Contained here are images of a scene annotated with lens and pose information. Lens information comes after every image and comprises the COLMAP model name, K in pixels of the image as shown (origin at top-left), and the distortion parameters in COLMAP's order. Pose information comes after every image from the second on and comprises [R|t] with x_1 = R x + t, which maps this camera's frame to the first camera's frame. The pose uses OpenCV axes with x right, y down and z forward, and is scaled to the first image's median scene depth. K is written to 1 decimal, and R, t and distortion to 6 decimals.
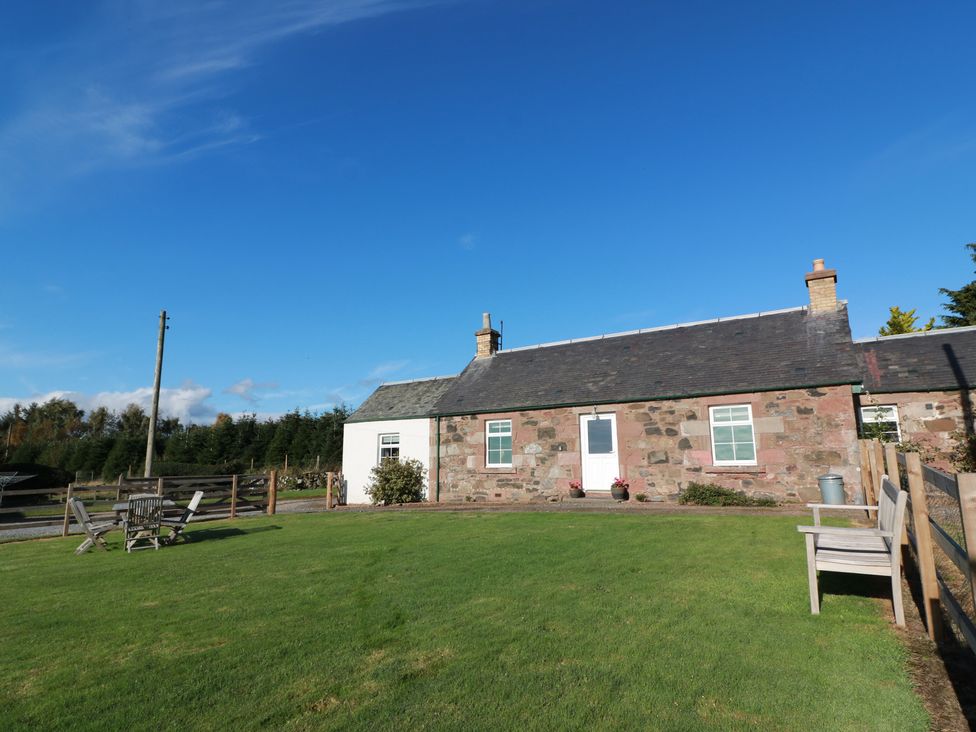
lens RADIAL K [[518.3, 0, 491.7], [0, 518.3, 363.4], [0, 0, 1]] dist [-0.003628, -0.002390]
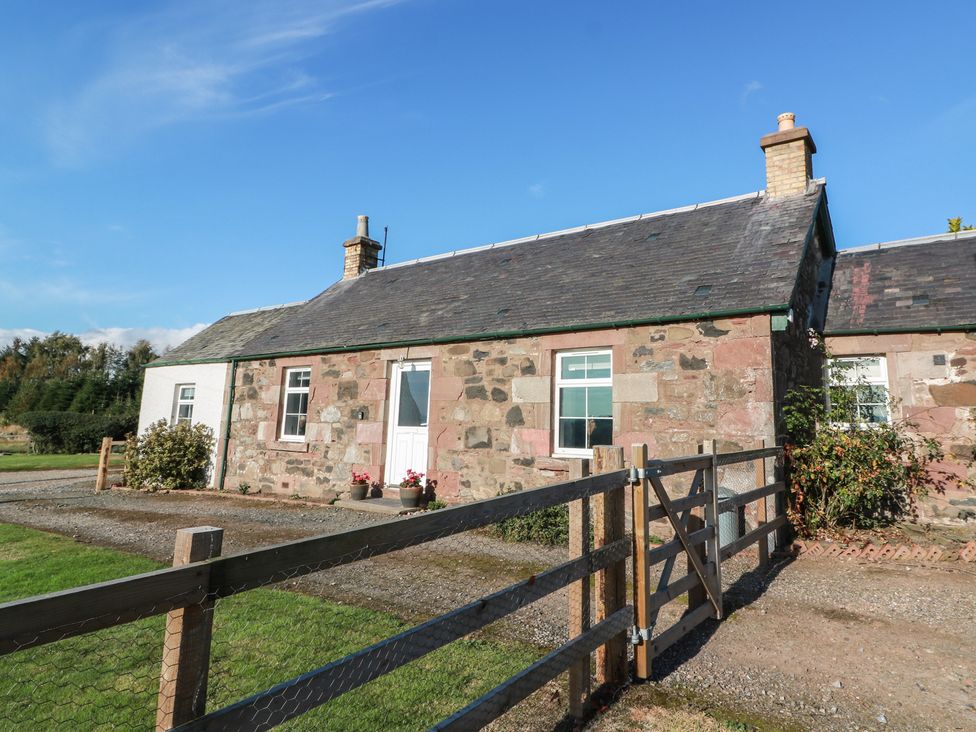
lens RADIAL K [[568.6, 0, 550.1], [0, 568.6, 311.2], [0, 0, 1]] dist [-0.003622, -0.001536]
pose [[0.999688, 0.017784, -0.017529, 0.371150], [-0.017552, 0.999757, 0.013337, 0.026156], [0.017762, -0.013025, 0.999757, 0.326758]]
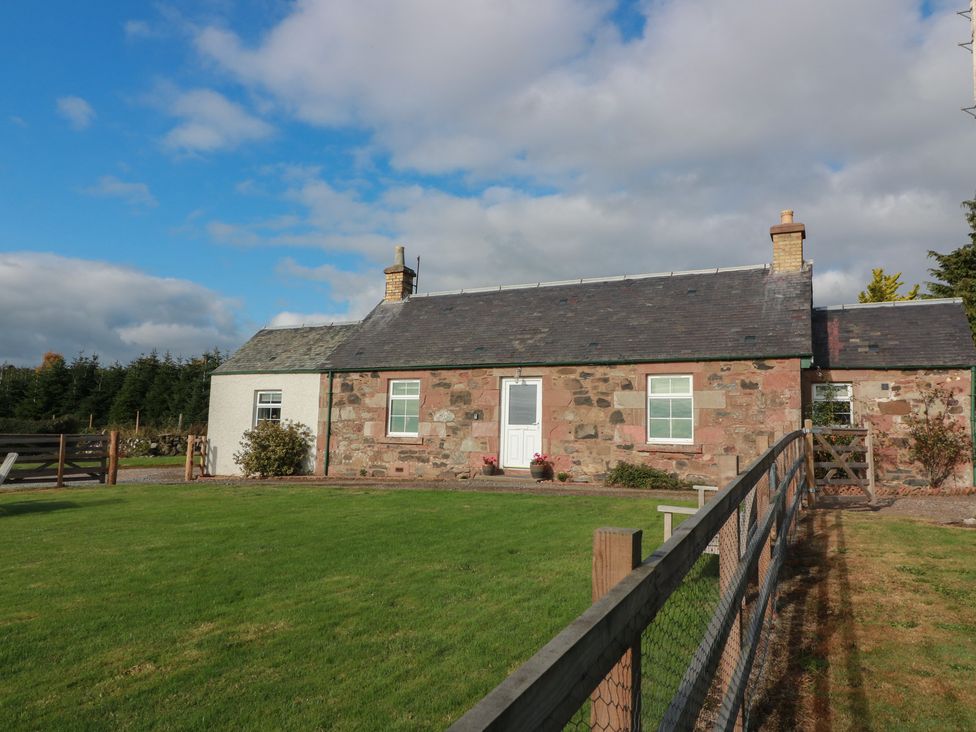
lens RADIAL K [[655.7, 0, 482.7], [0, 655.7, 352.5], [0, 0, 1]] dist [0.001730, -0.001016]
pose [[0.993578, 0.048085, 0.102426, 0.030263], [-0.055003, 0.996314, 0.065822, -0.009742], [-0.098884, -0.071033, 0.992561, -0.045619]]
